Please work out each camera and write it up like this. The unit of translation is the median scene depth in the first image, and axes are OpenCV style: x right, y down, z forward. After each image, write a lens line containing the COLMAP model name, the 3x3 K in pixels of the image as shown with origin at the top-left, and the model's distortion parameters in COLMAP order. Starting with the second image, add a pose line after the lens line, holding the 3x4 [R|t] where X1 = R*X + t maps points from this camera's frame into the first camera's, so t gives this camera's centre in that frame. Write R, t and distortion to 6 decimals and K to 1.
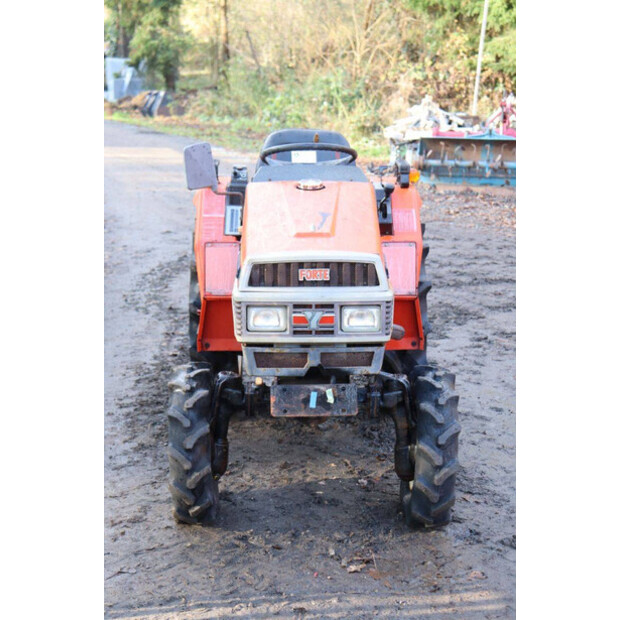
lens RADIAL K [[1275.4, 0, 306.7], [0, 1275.4, 314.7], [0, 0, 1]] dist [0.322389, 0.000000]
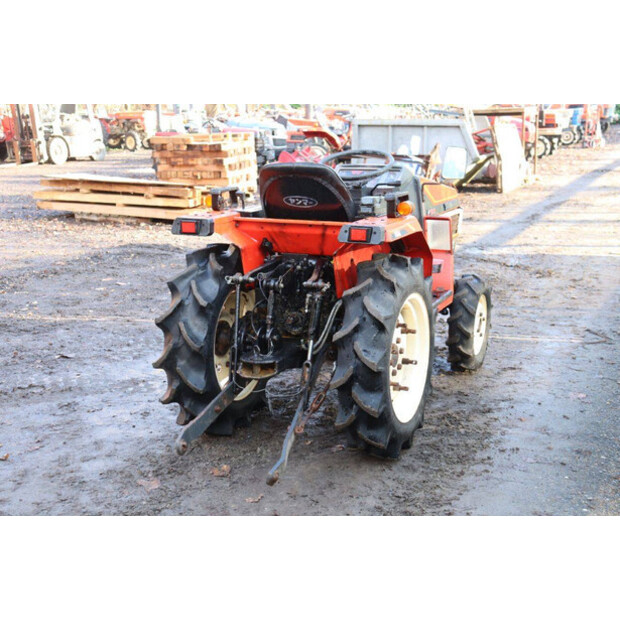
lens RADIAL K [[963.6, 0, 308.4], [0, 963.6, 308.2], [0, 0, 1]] dist [0.182628, 0.000000]
pose [[-0.911349, -0.083774, 0.403019, -0.443044], [0.089848, 0.914980, 0.393368, -0.469155], [-0.401709, 0.394706, -0.826340, 2.345359]]
